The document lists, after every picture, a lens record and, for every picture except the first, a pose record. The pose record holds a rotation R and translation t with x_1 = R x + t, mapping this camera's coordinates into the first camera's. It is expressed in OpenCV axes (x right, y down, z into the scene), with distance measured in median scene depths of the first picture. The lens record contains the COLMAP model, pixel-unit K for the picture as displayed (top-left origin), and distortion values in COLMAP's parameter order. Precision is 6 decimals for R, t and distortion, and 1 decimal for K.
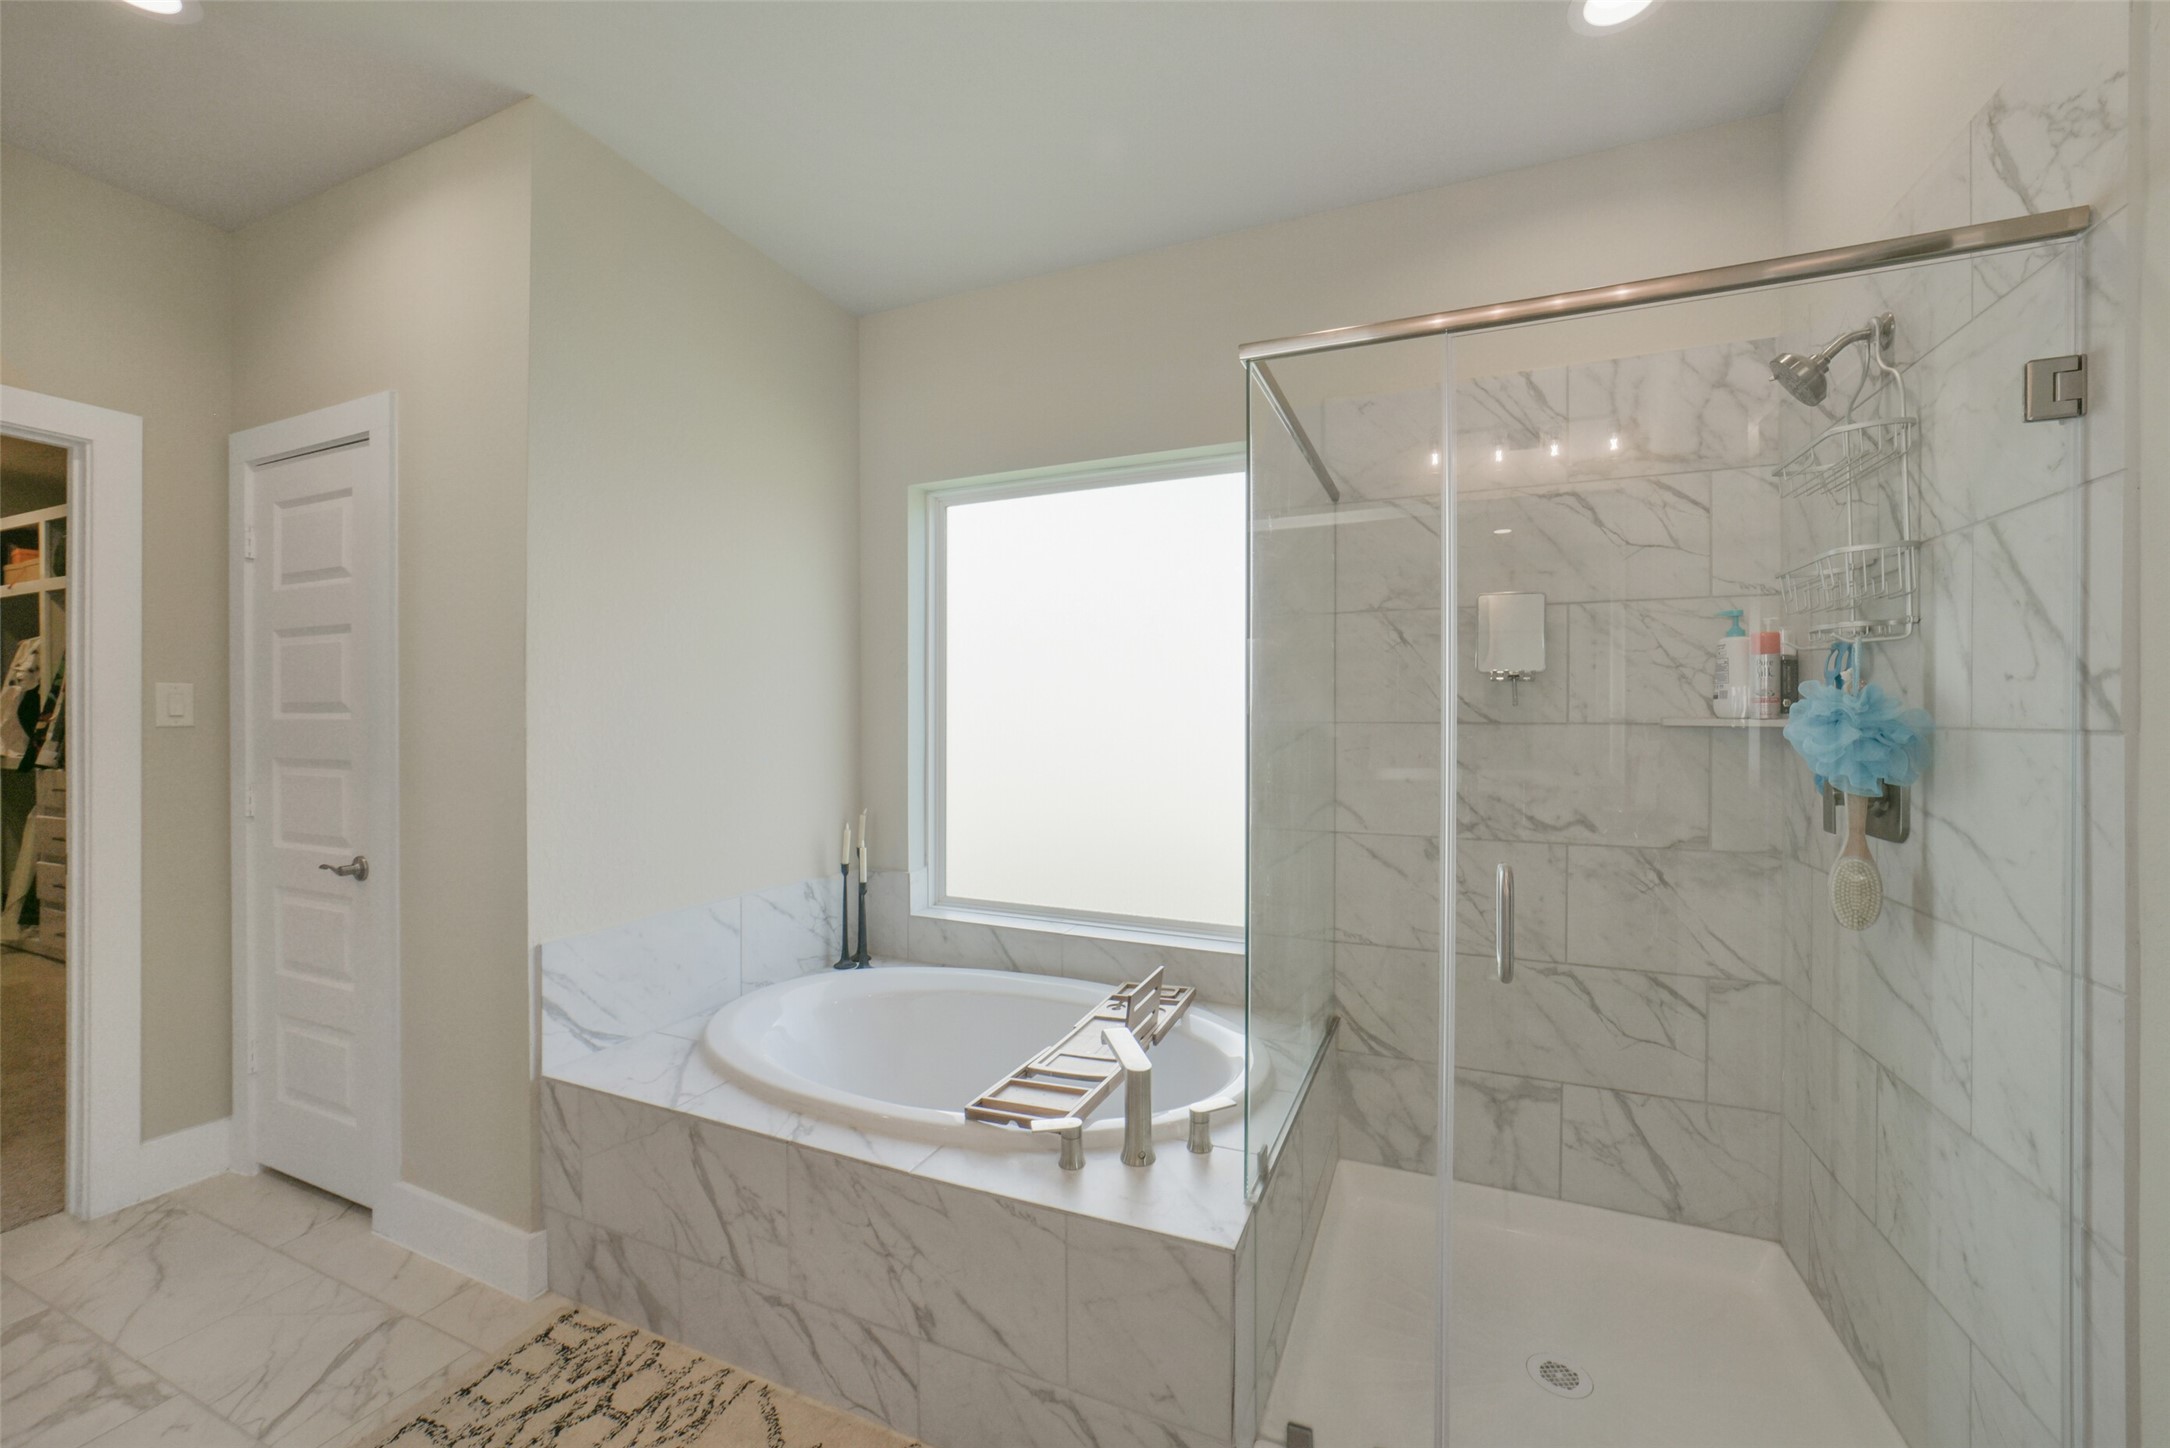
lens RADIAL K [[870.9, 0, 1100.4], [0, 870.9, 728.4], [0, 0, 1]] dist [-0.024965, 0.004638]
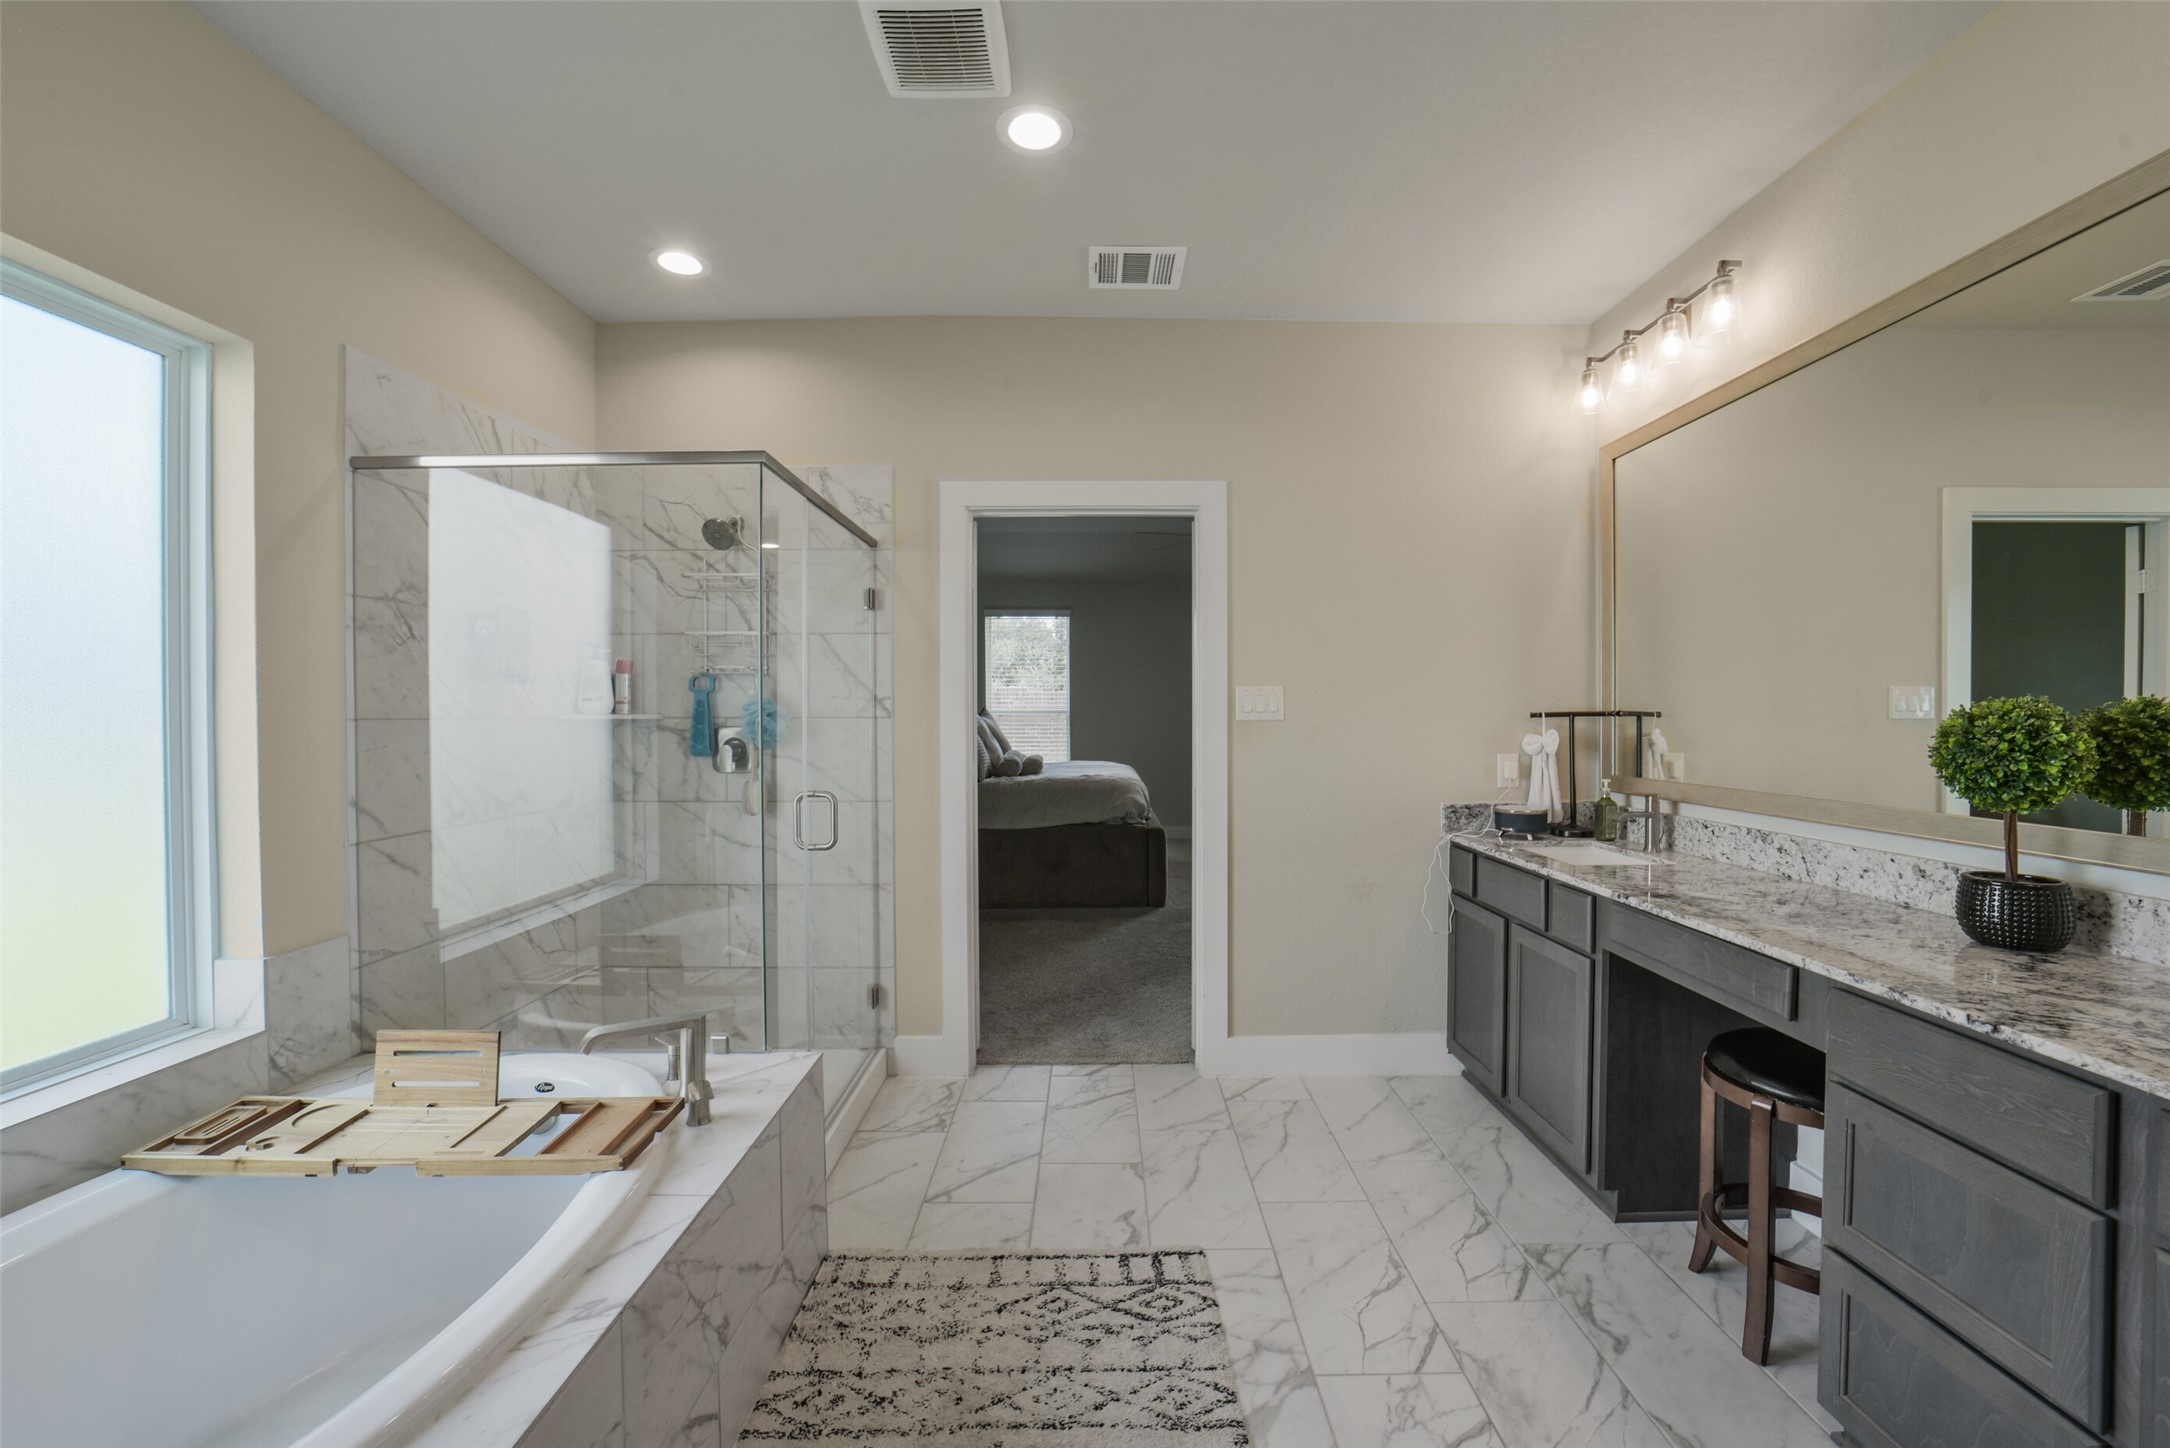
lens RADIAL K [[870.9, 0, 1093.2], [0, 870.9, 713.4], [0, 0, 1]] dist [-0.024965, 0.004638]
pose [[-0.386555, -0.002301, 0.922263, -0.890695], [0.011030, 0.999914, 0.007118, -0.011934], [-0.922200, 0.012924, -0.386496, 0.696398]]
